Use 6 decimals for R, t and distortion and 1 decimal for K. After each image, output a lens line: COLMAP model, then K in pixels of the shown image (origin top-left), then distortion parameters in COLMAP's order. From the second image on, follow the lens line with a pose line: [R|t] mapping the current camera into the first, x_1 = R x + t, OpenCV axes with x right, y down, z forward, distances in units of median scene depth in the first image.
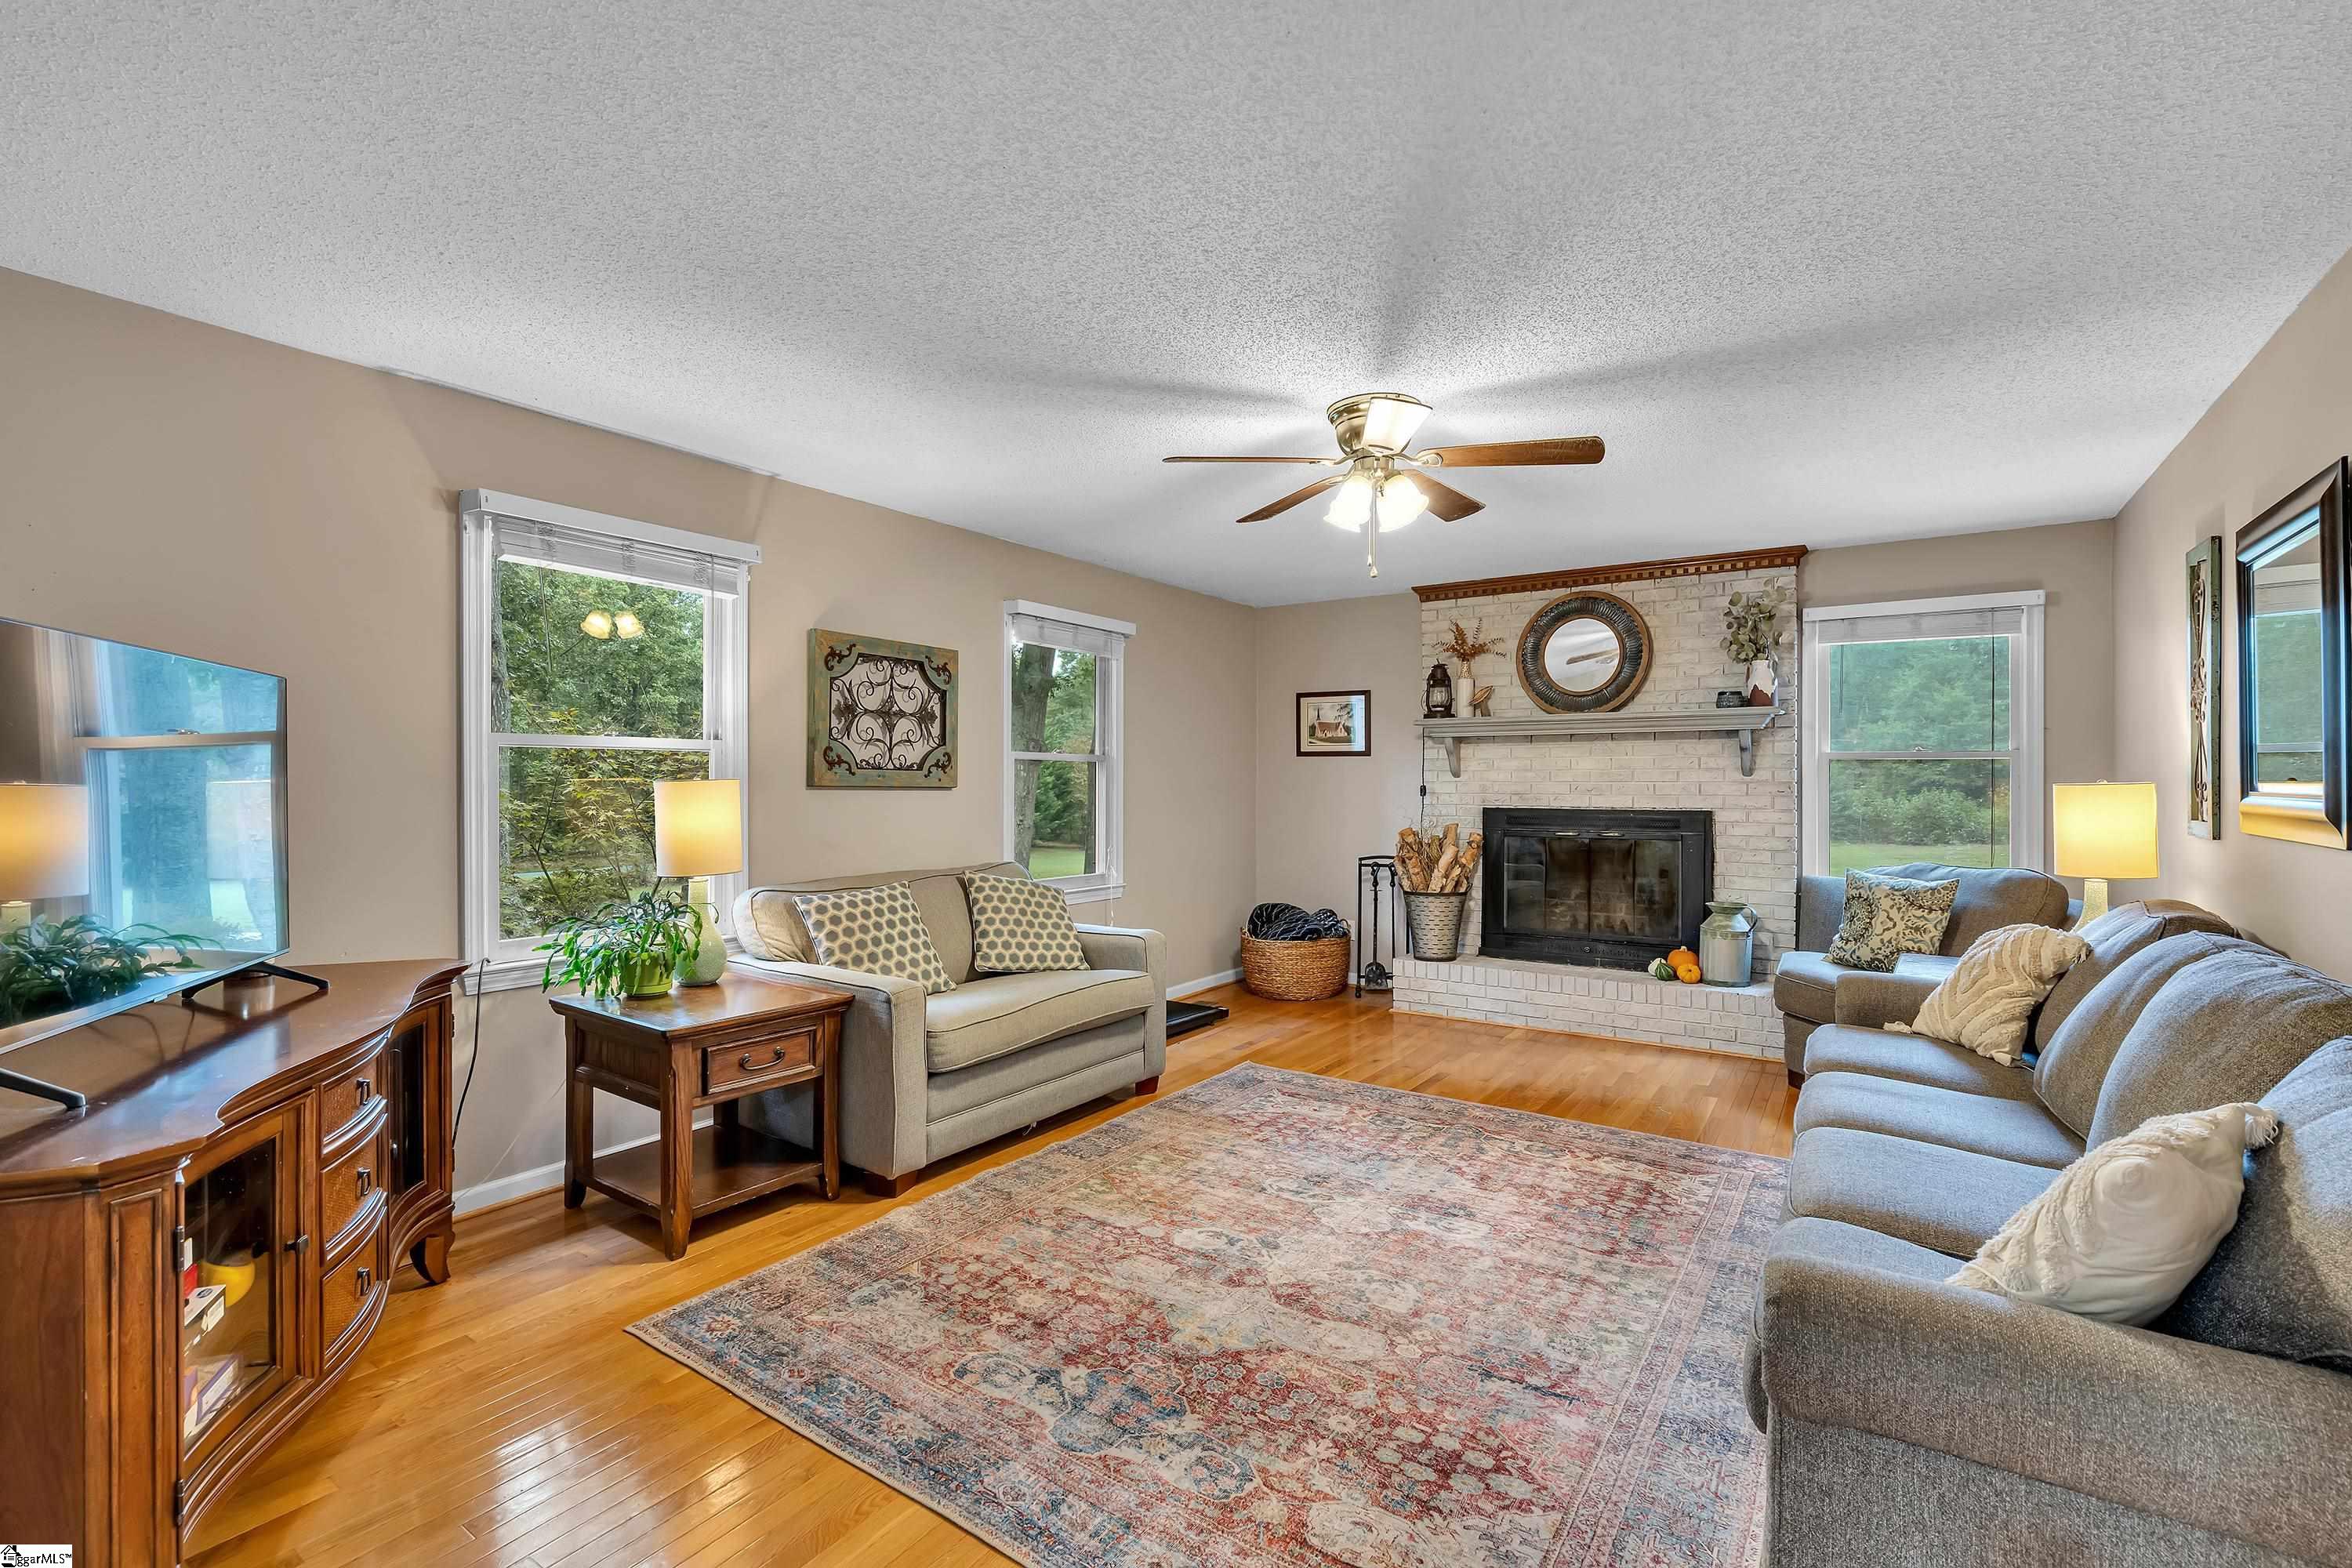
lens RADIAL K [[1047.6, 0, 1167.1], [0, 1047.6, 778.7], [0, 0, 1]] dist [0.000690, 0.000567]
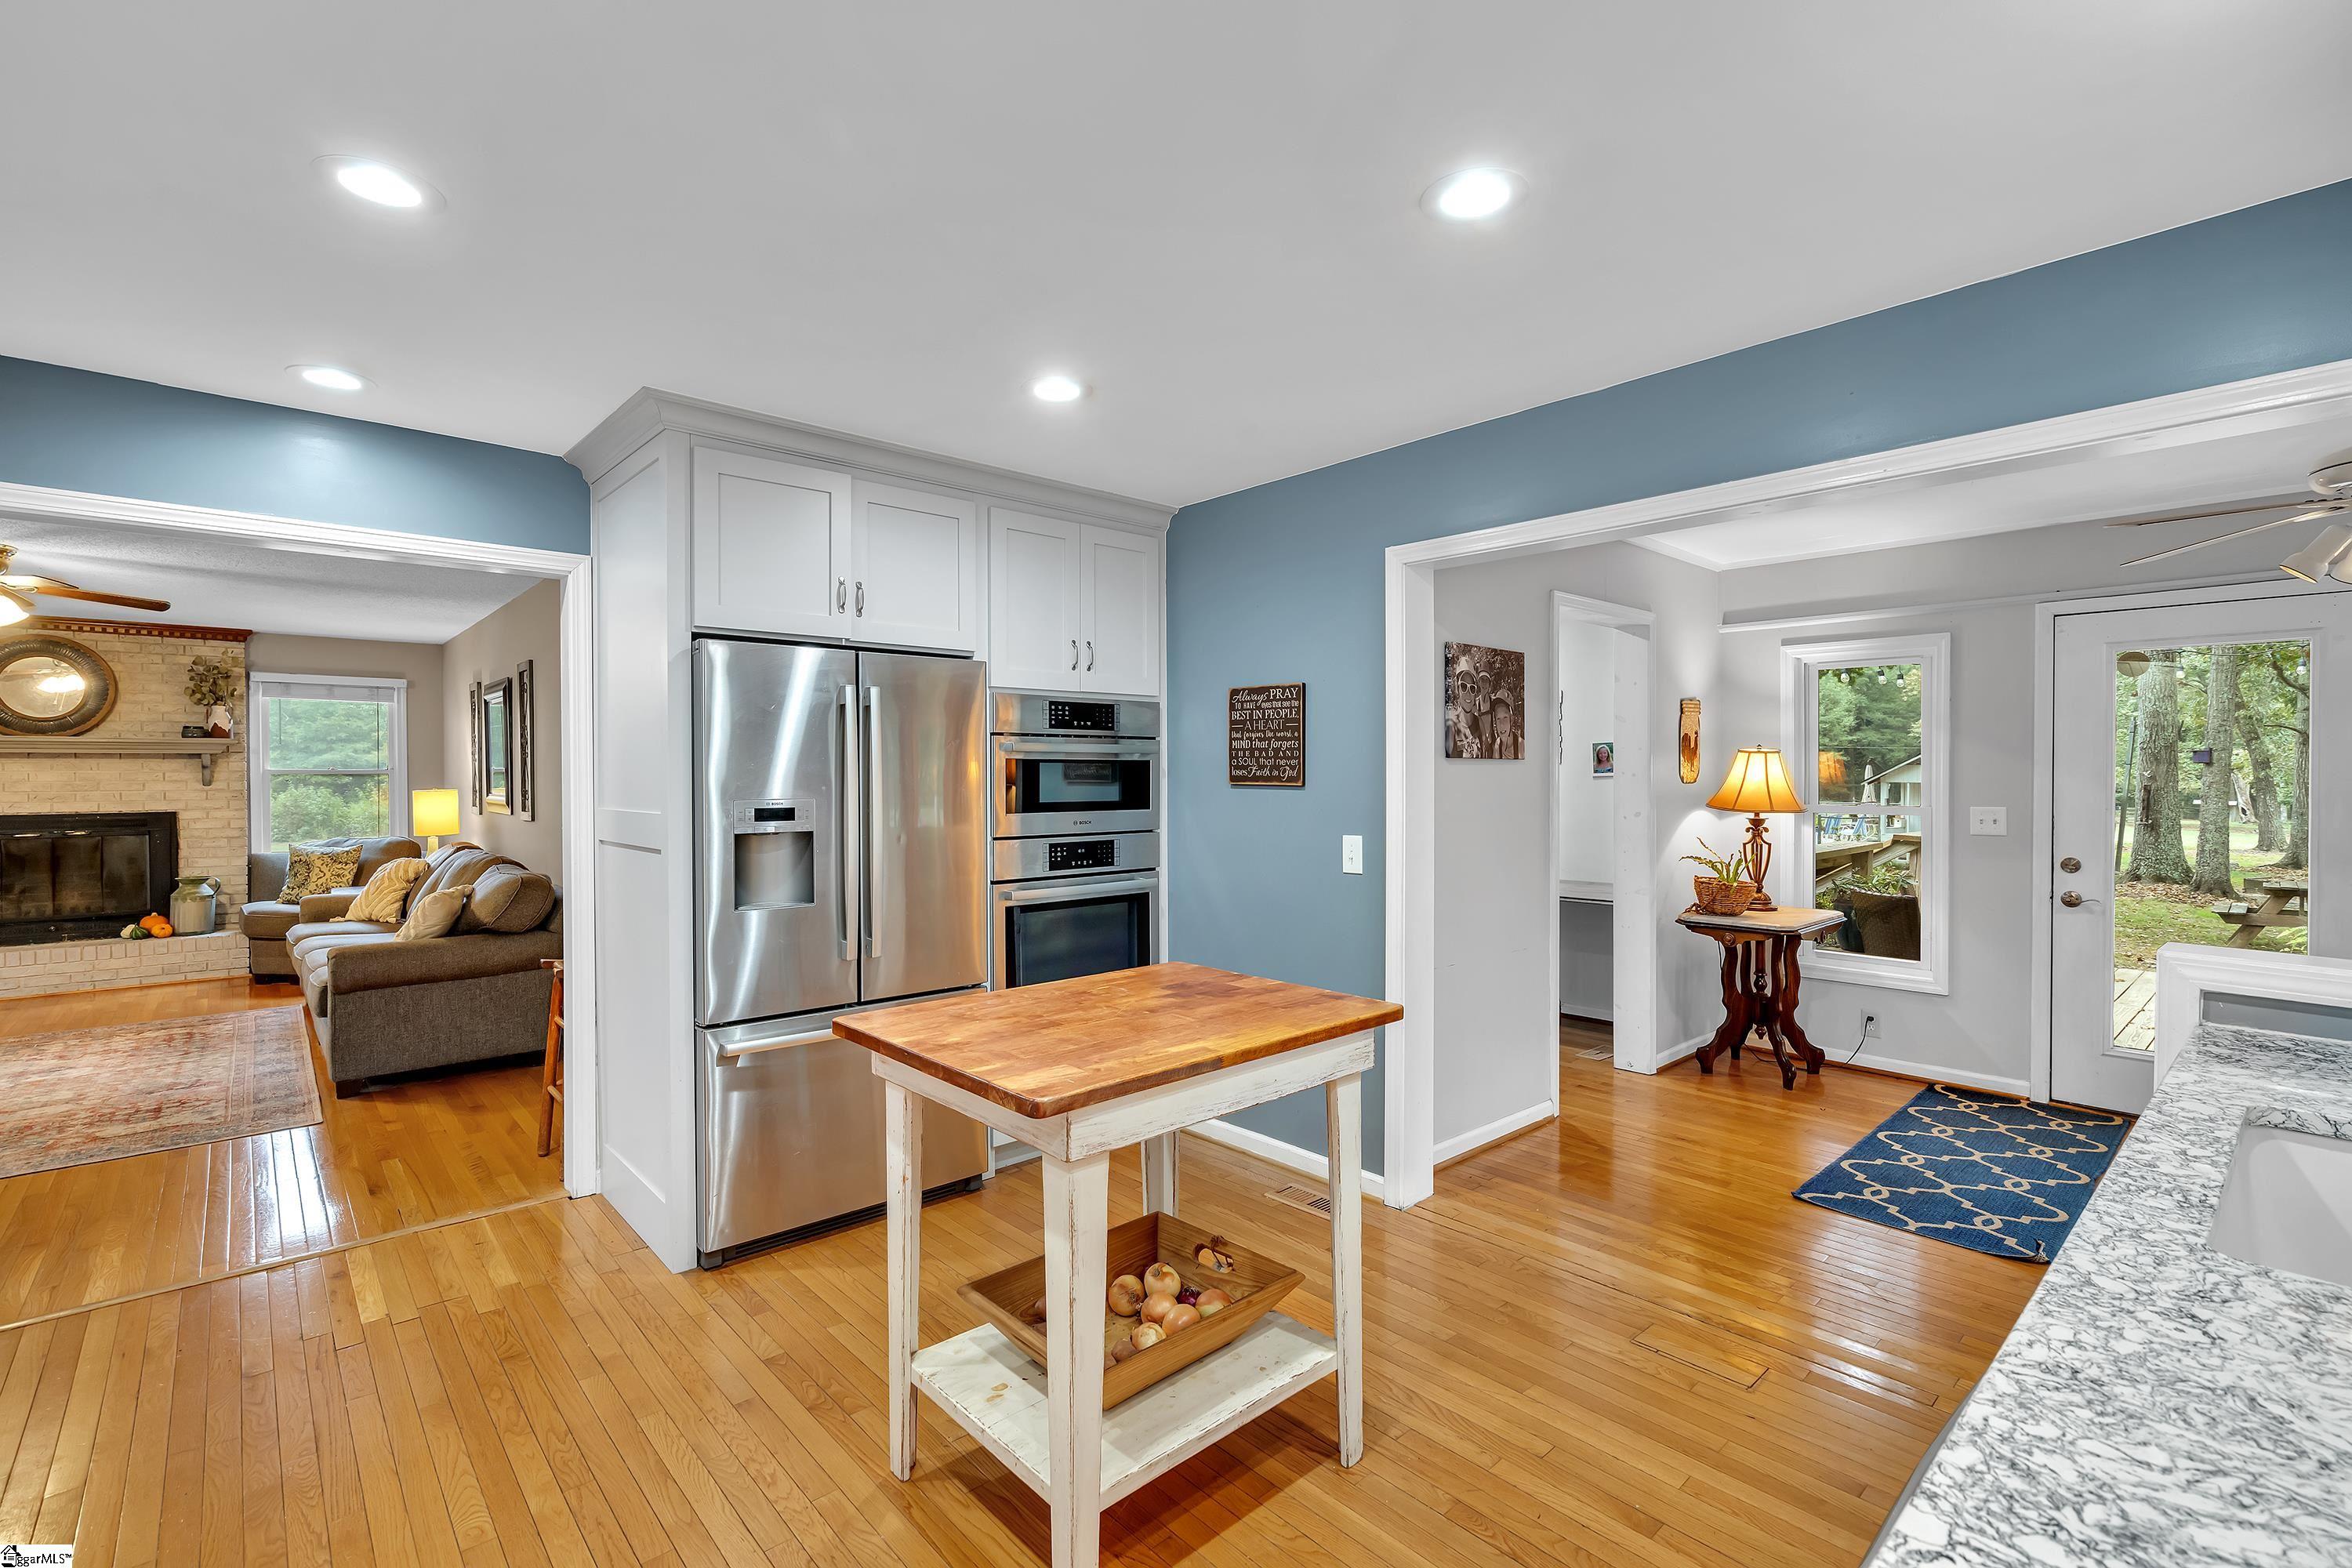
lens RADIAL K [[1047.6, 0, 1182.1], [0, 1047.6, 785.3], [0, 0, 1]] dist [0.000690, 0.000567]
pose [[0.233306, -0.013882, 0.972304, -0.517206], [0.002769, 0.999904, 0.013612, -0.019258], [-0.972399, -0.000484, 0.233322, -0.611194]]
